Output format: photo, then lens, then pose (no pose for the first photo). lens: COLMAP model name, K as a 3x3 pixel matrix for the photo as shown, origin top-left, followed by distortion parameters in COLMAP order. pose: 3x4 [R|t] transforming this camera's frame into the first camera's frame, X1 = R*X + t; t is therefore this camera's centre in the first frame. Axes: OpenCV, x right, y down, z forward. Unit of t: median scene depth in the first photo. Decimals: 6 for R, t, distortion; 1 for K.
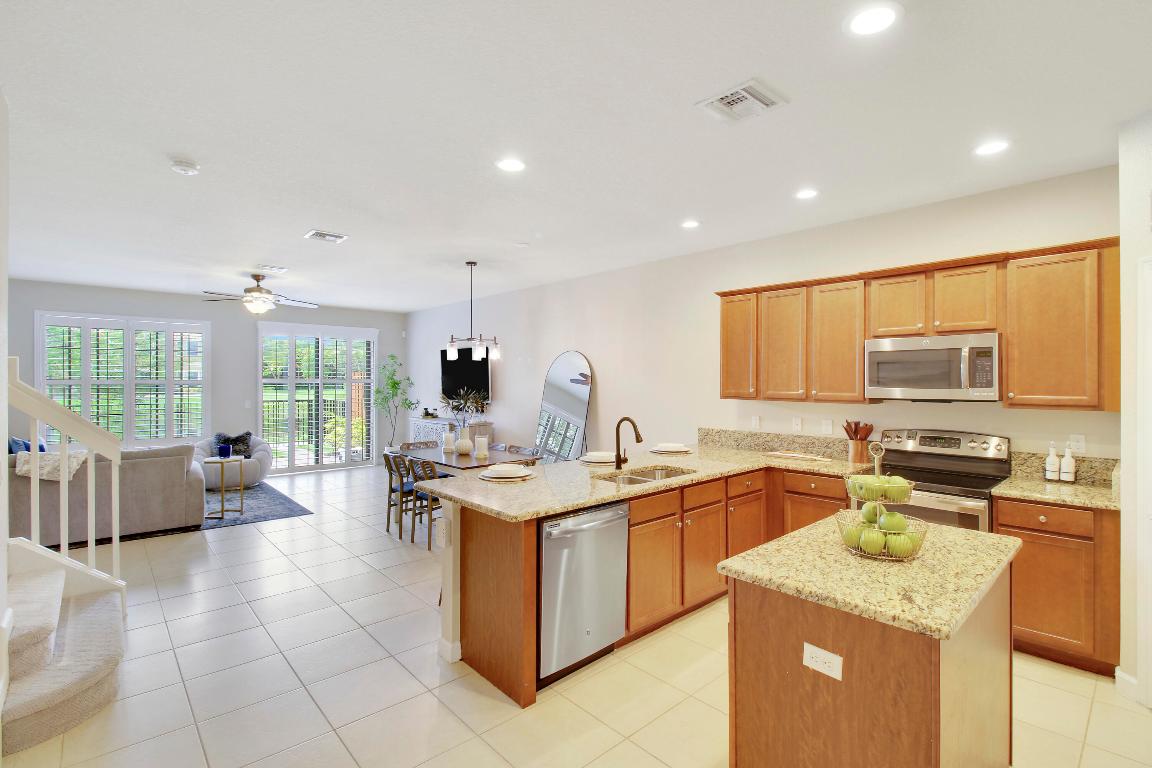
lens RADIAL K [[533.6, 0, 585.7], [0, 533.6, 377.3], [0, 0, 1]] dist [-0.007166, -0.006063]
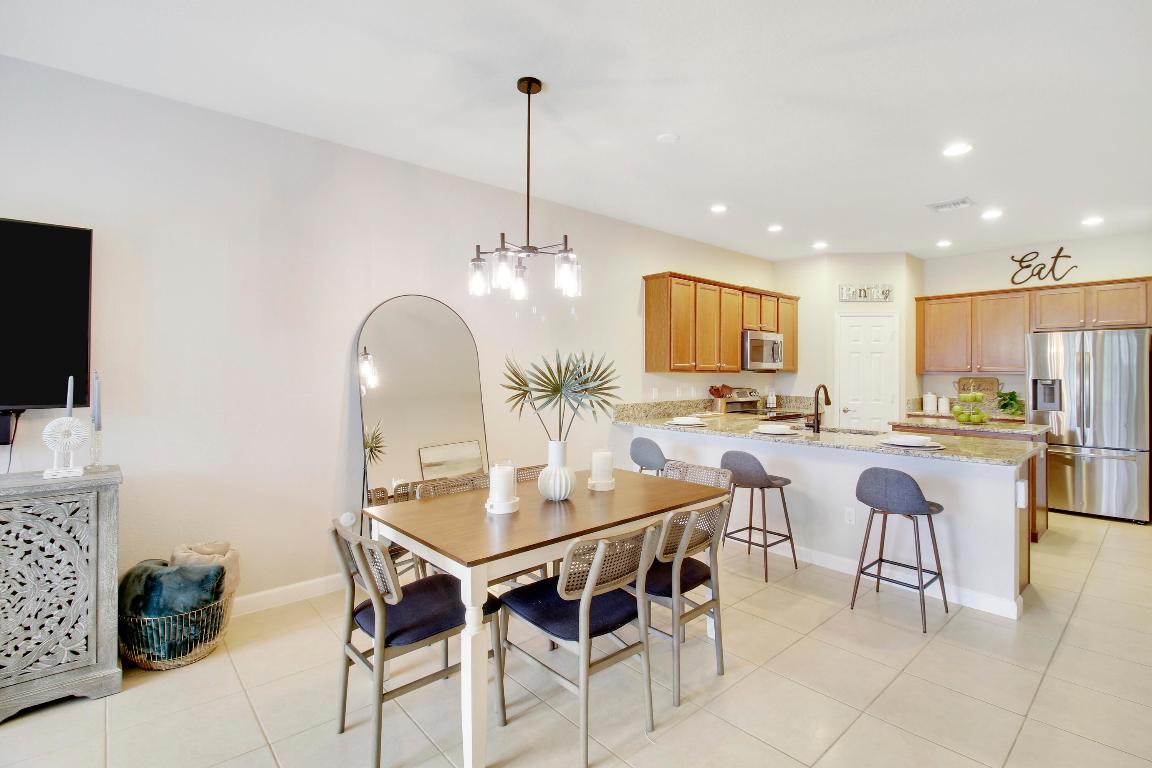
lens RADIAL K [[533.6, 0, 579.4], [0, 533.6, 365.9], [0, 0, 1]] dist [-0.007166, -0.006063]
pose [[0.029931, 0.009102, 0.999511, -0.861251], [-0.007935, 0.999929, -0.008868, 0.040909], [-0.999520, -0.007665, 0.030001, 1.208236]]
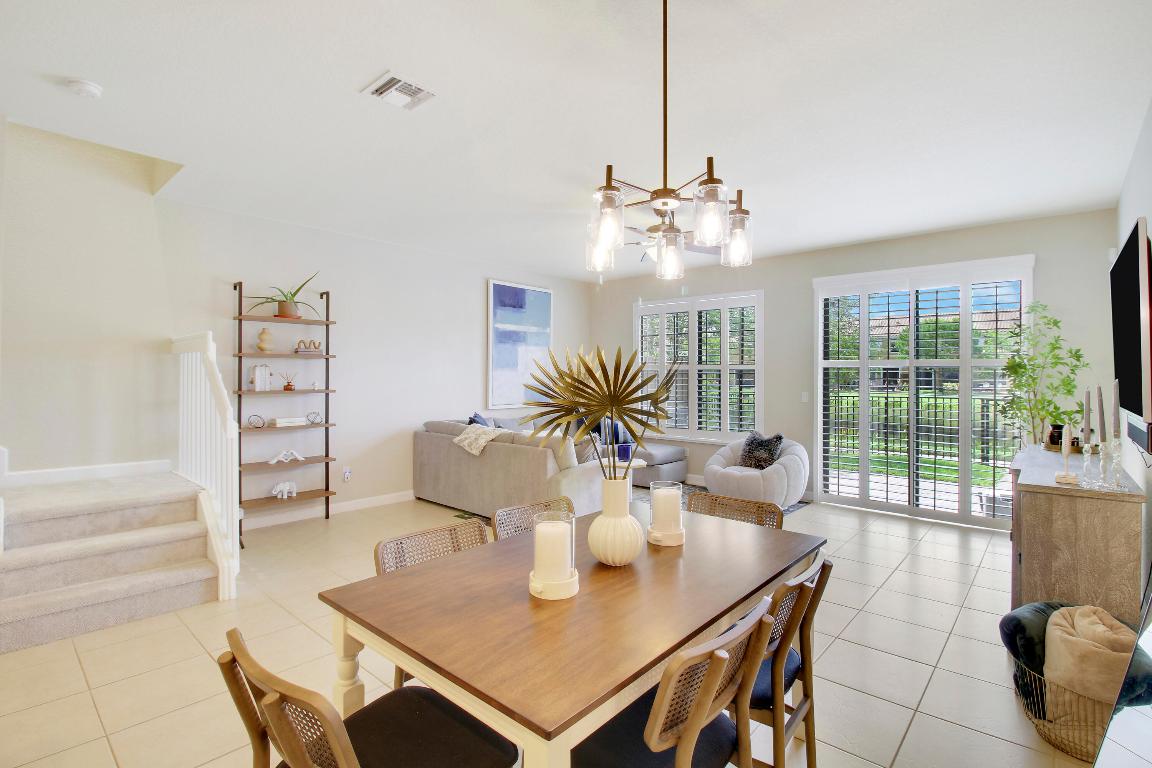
lens RADIAL K [[539.0, 0, 584.7], [0, 539.0, 375.1], [0, 0, 1]] dist [-0.003101, -0.007162]
pose [[0.102235, -0.001306, -0.994759, 0.108392], [-0.000365, 0.999999, -0.001351, 0.041954], [0.994760, 0.000501, 0.102234, 1.189680]]
